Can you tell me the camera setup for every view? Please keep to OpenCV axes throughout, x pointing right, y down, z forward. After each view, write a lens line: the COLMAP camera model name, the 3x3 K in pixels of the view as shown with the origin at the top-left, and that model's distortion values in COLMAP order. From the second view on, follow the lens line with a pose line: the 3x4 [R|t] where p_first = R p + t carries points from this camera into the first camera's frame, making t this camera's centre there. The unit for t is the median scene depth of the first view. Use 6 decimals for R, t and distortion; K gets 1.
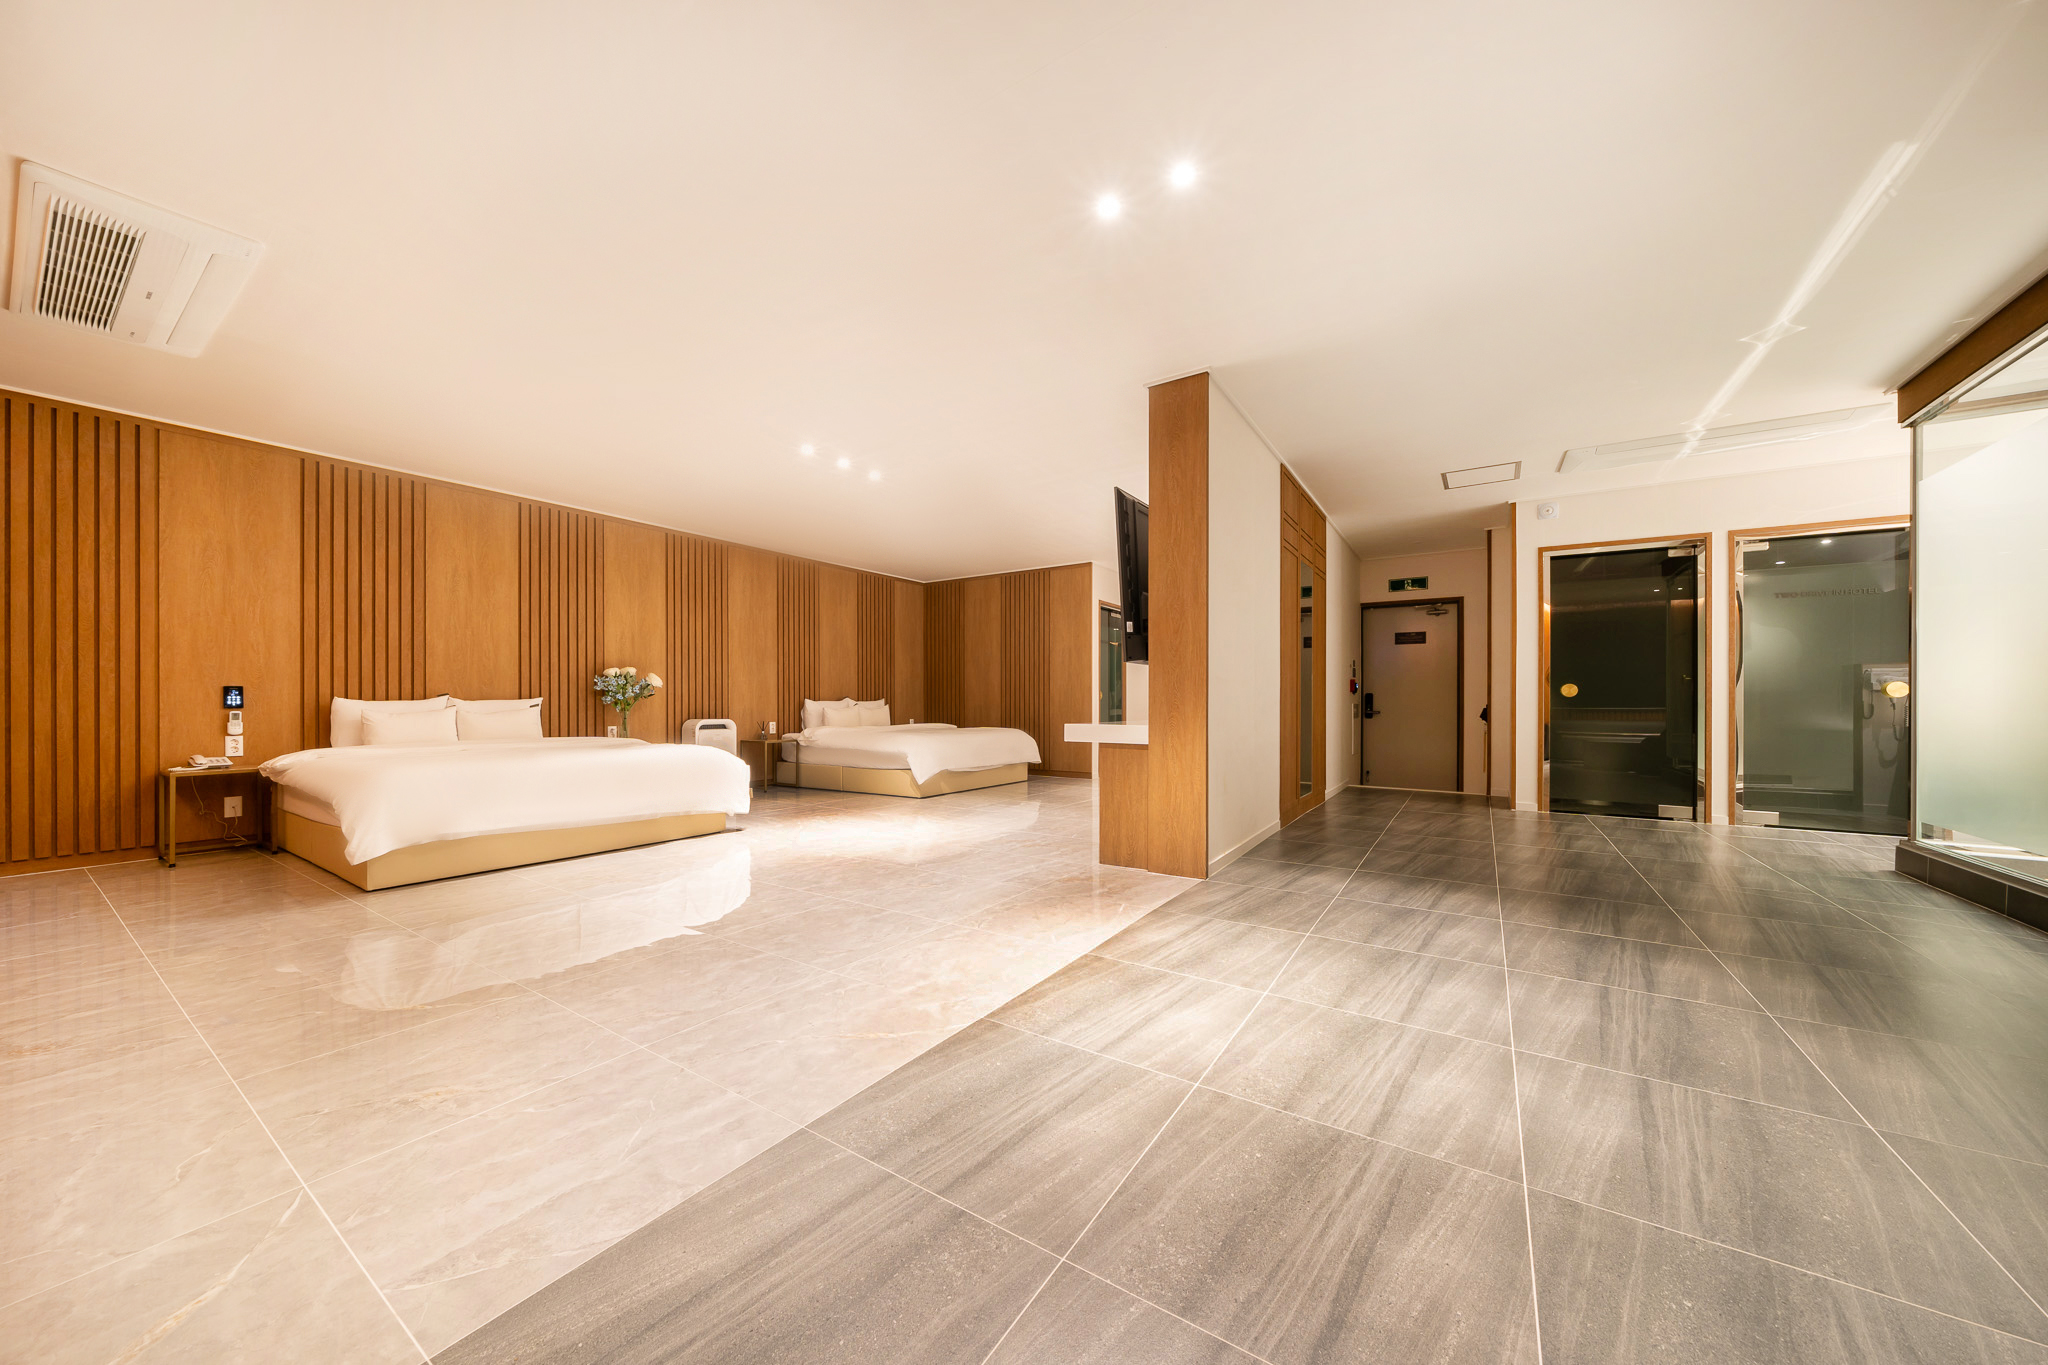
lens RADIAL K [[691.7, 0, 1012.6], [0, 691.7, 697.3], [0, 0, 1]] dist [-0.000981, -0.000107]
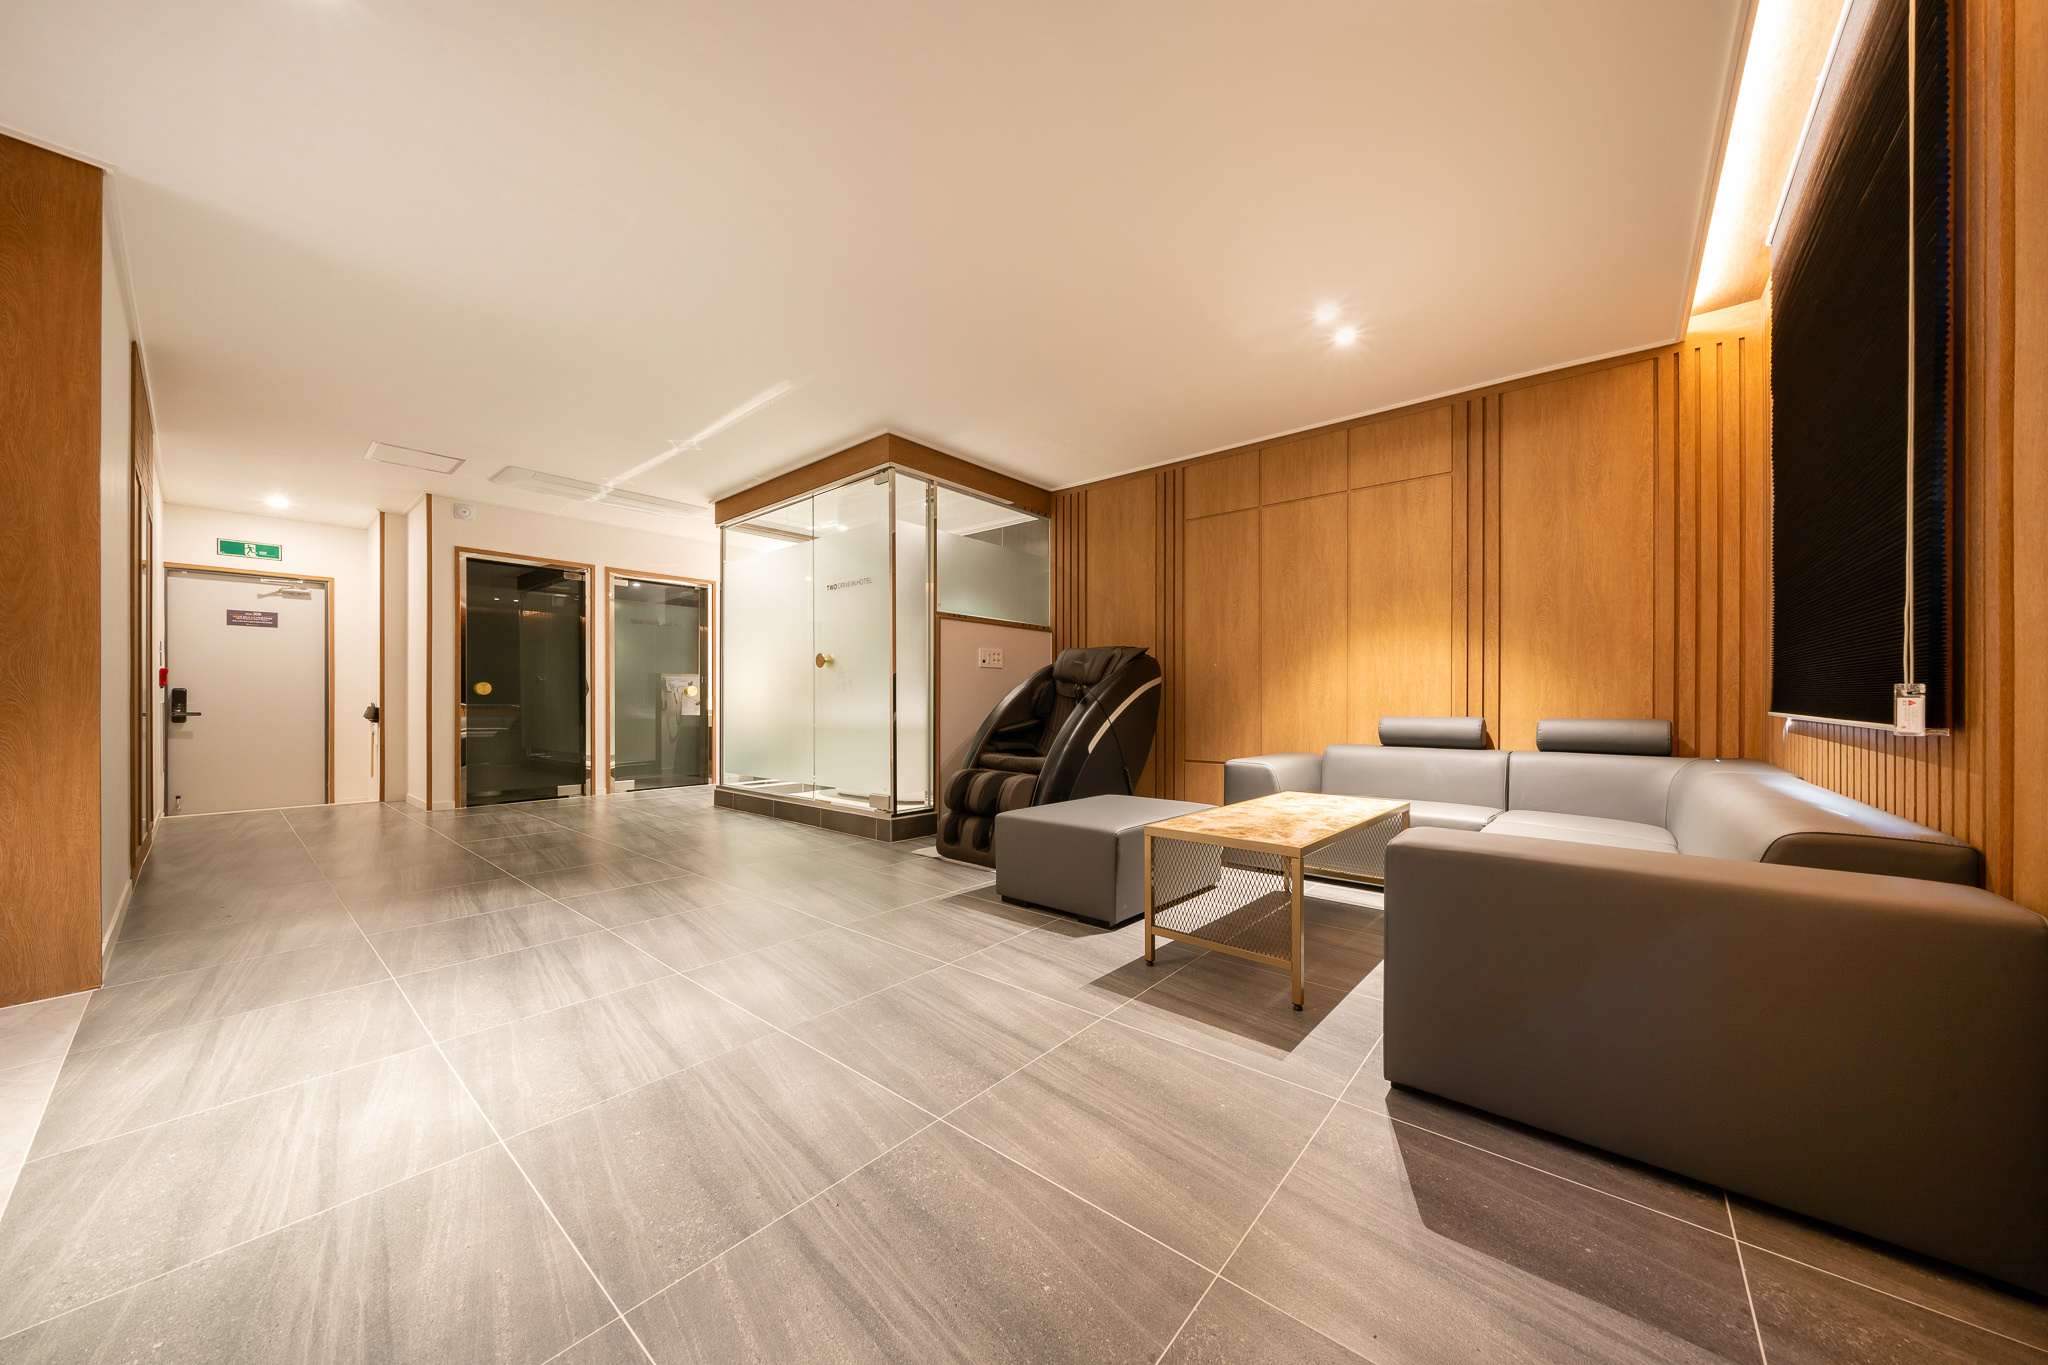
lens RADIAL K [[691.7, 0, 1007.7], [0, 691.7, 696.2], [0, 0, 1]] dist [-0.000981, -0.000107]
pose [[0.146030, 0.003035, 0.989275, -0.123356], [-0.004541, 0.999987, -0.002397, 0.000431], [-0.989270, -0.004143, 0.146042, 0.061802]]
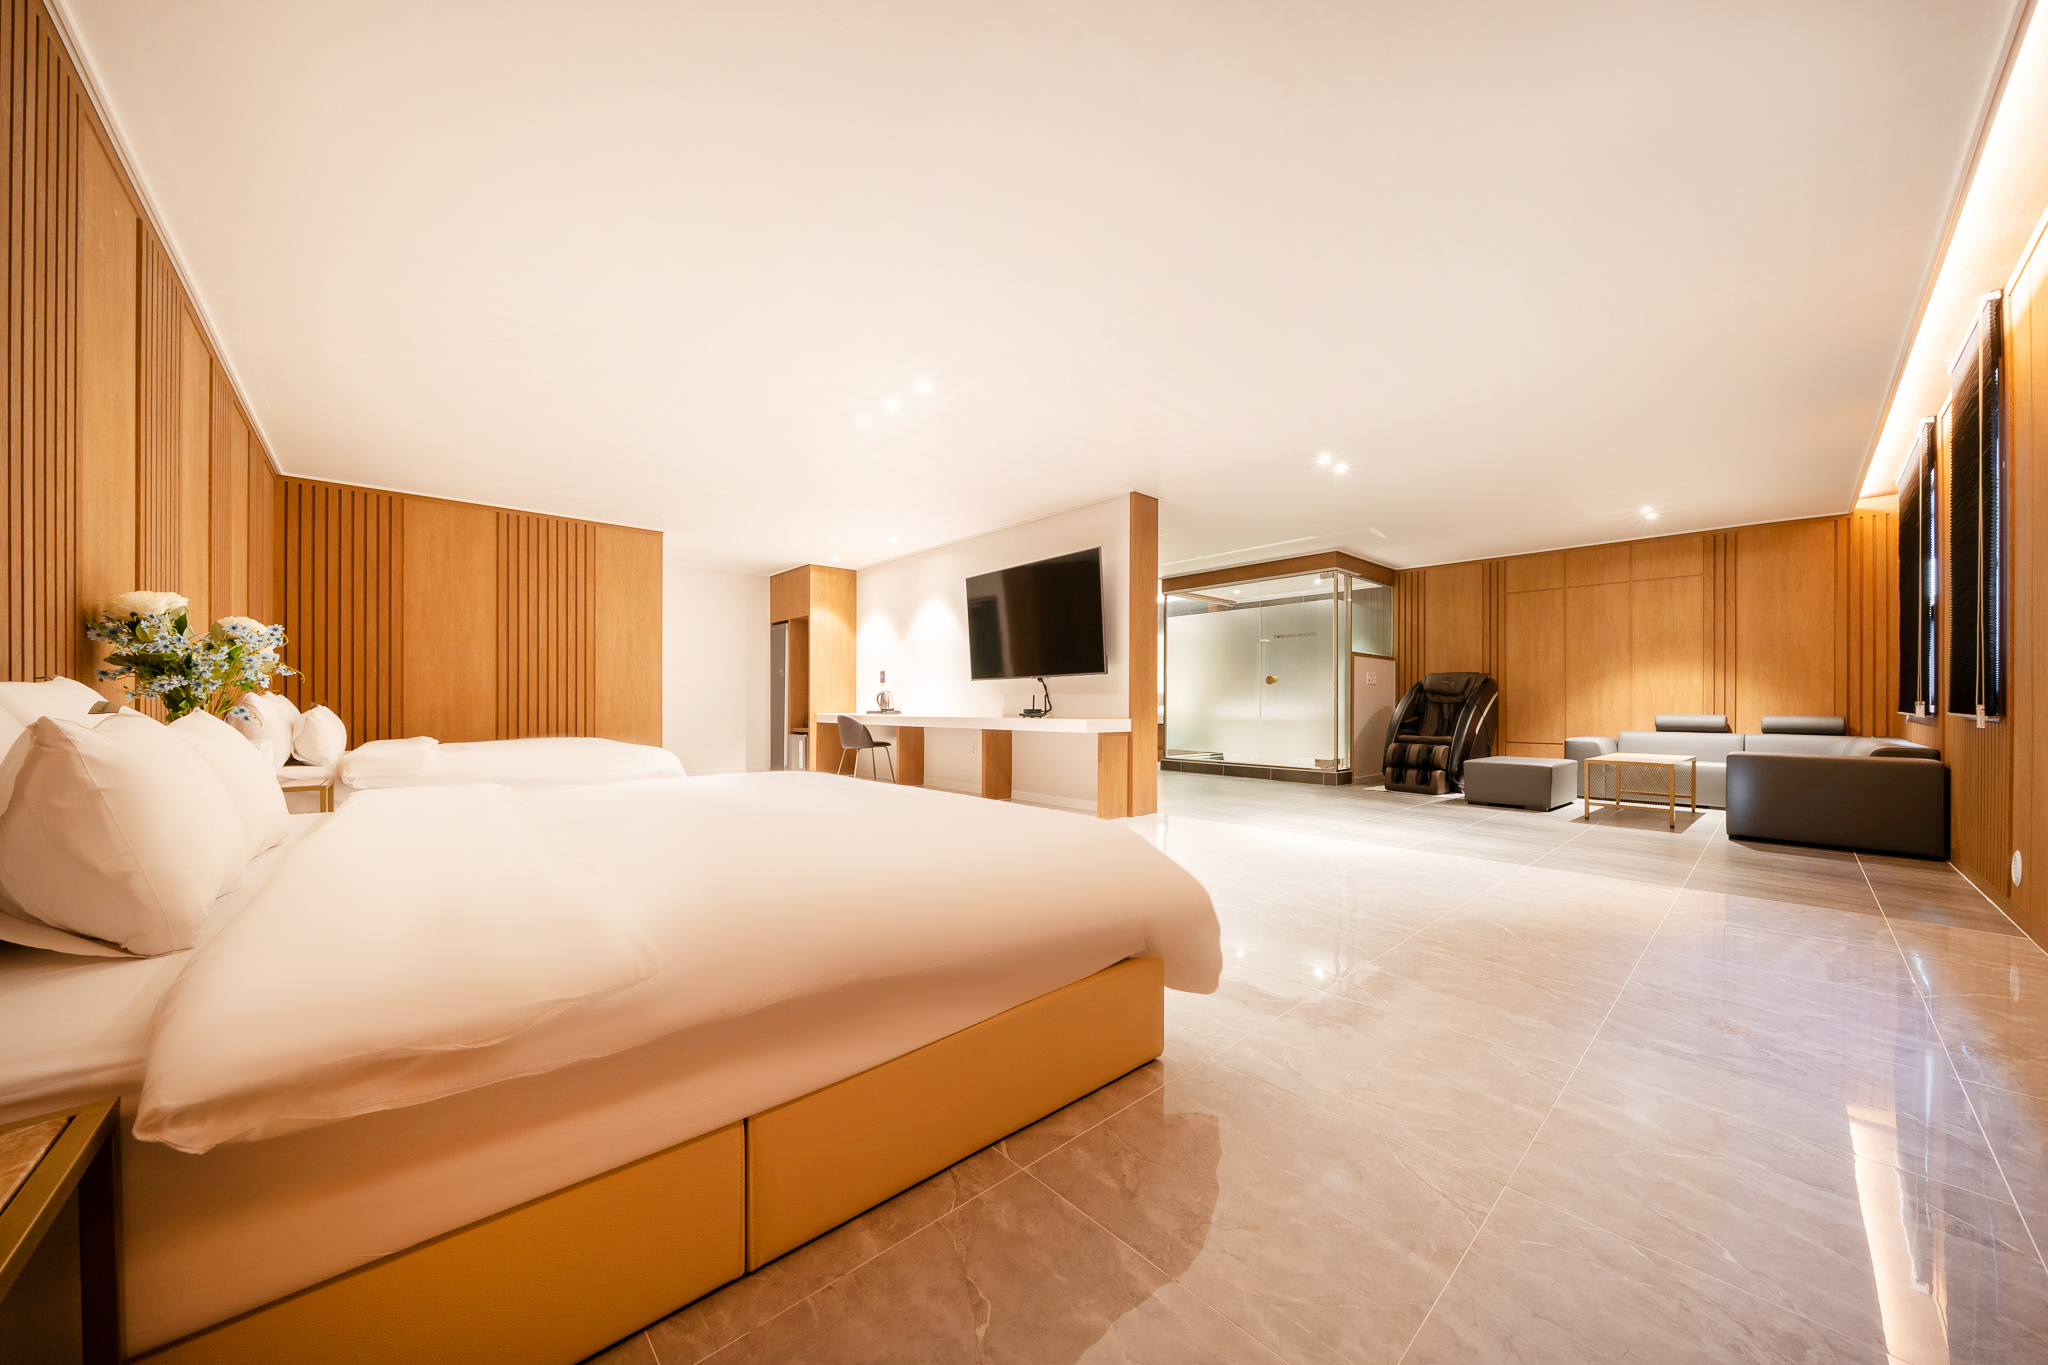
lens RADIAL K [[691.7, 0, 1013.2], [0, 691.7, 696.9], [0, 0, 1]] dist [-0.000981, -0.000107]
pose [[0.262205, 0.008228, 0.964977, -0.902059], [-0.008727, 0.999943, -0.006155, 0.003812], [-0.964973, -0.006807, 0.262262, 0.603190]]
